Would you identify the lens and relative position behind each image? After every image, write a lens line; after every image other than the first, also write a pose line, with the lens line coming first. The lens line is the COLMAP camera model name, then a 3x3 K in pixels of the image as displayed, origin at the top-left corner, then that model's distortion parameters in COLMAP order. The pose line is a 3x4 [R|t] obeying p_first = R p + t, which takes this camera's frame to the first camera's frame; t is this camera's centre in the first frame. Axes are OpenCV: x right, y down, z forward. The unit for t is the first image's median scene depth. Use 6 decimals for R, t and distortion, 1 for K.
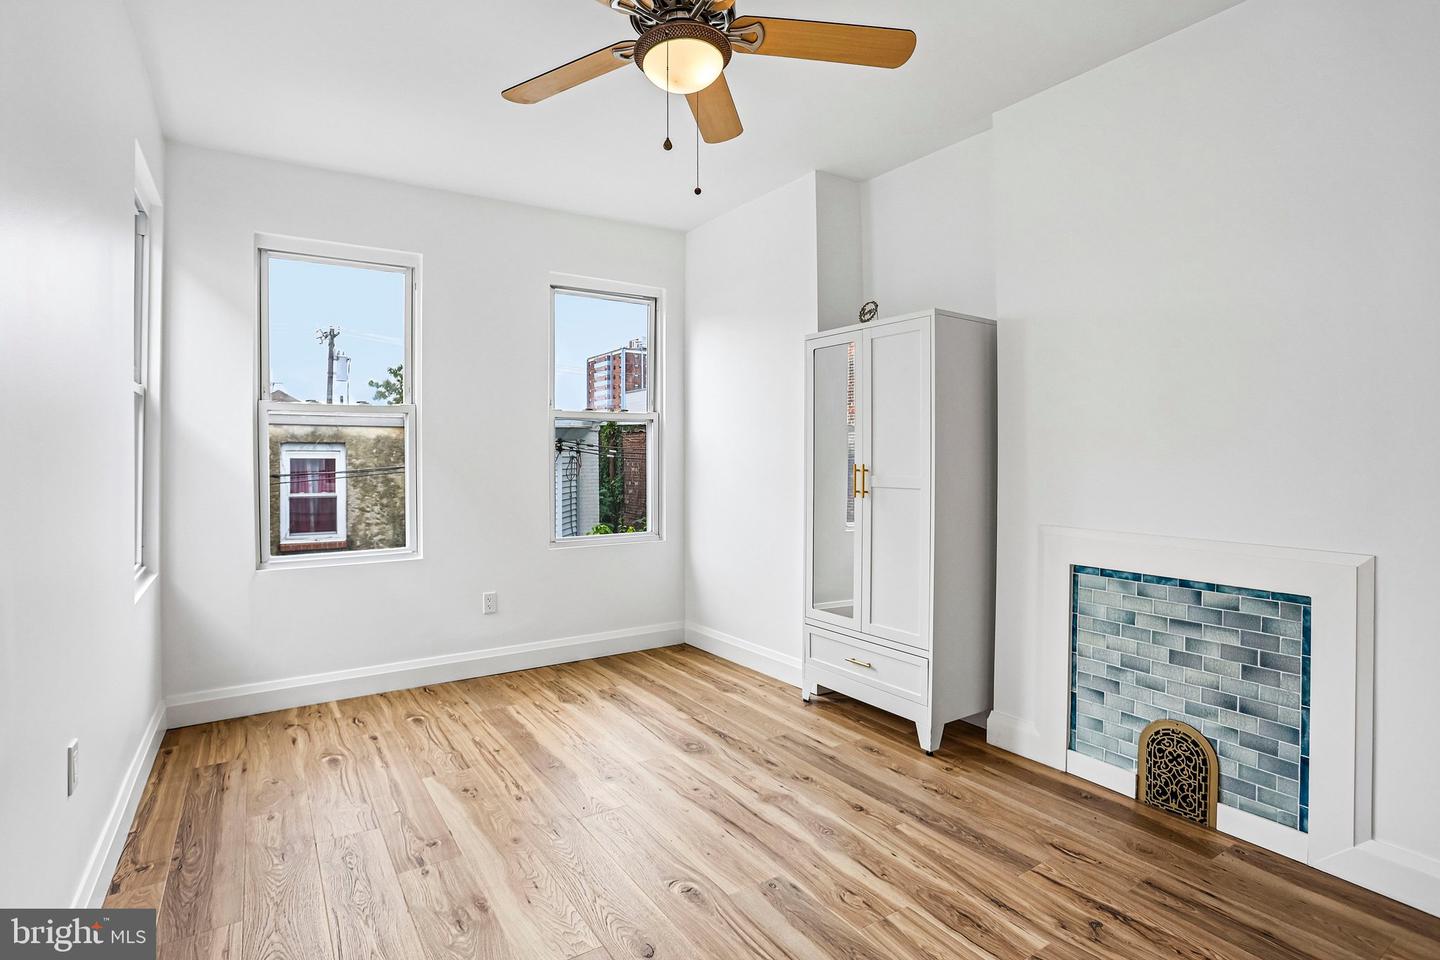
lens RADIAL K [[721.5, 0, 698.3], [0, 721.5, 460.5], [0, 0, 1]] dist [-0.062853, 0.025962]
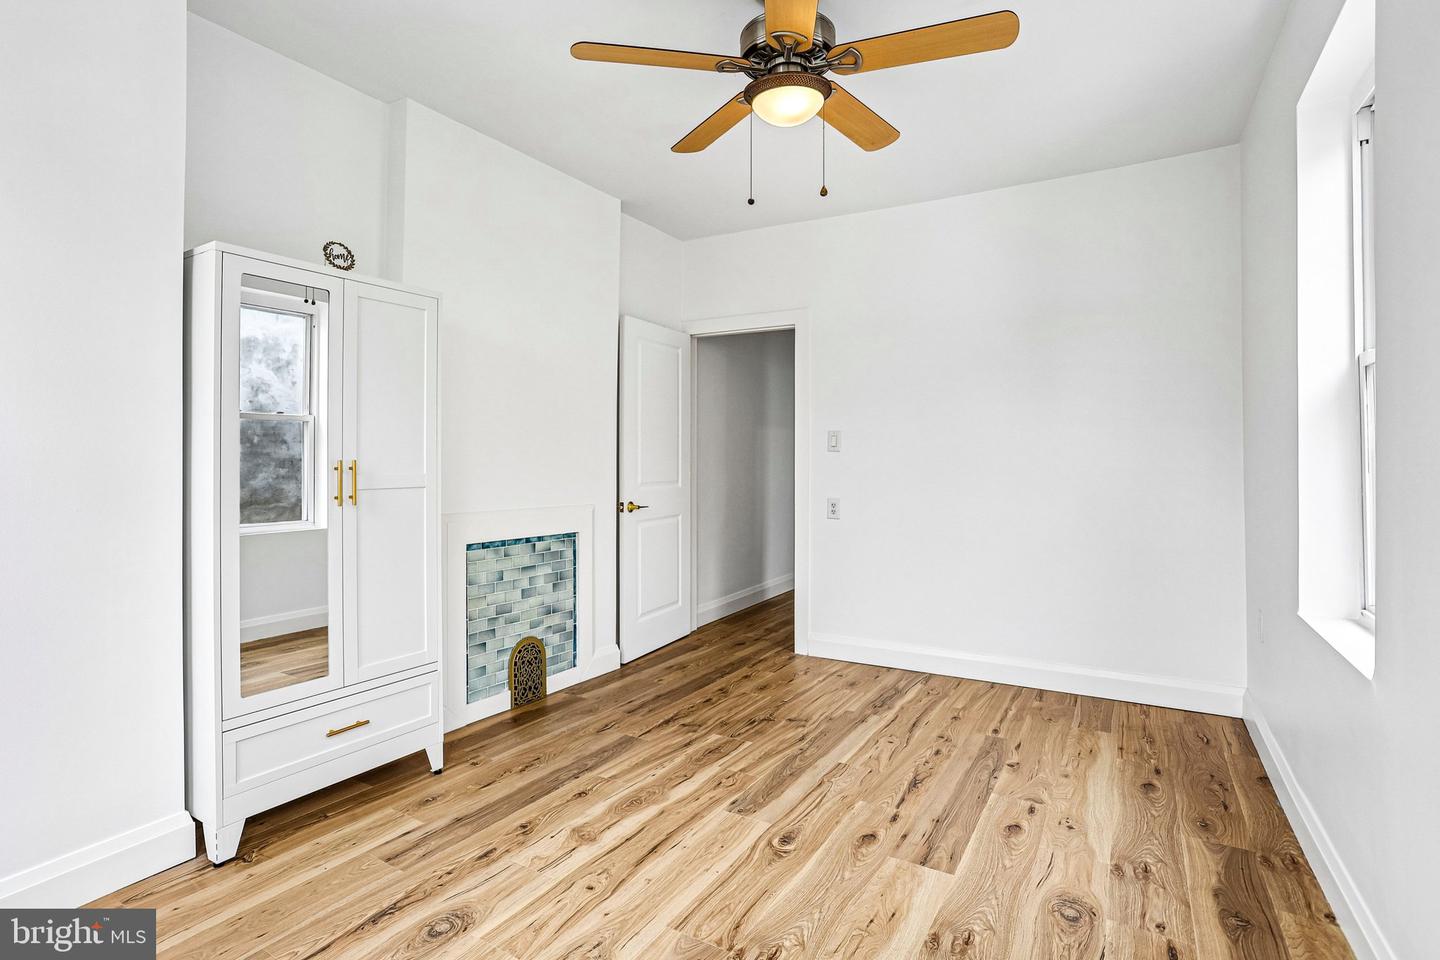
lens RADIAL K [[721.5, 0, 698.3], [0, 721.5, 460.5], [0, 0, 1]] dist [-0.062853, 0.025962]
pose [[-0.430000, -0.002519, 0.902825, -0.796221], [0.004238, 0.999979, 0.004808, 0.005901], [-0.902819, 0.005893, -0.429981, 1.330849]]
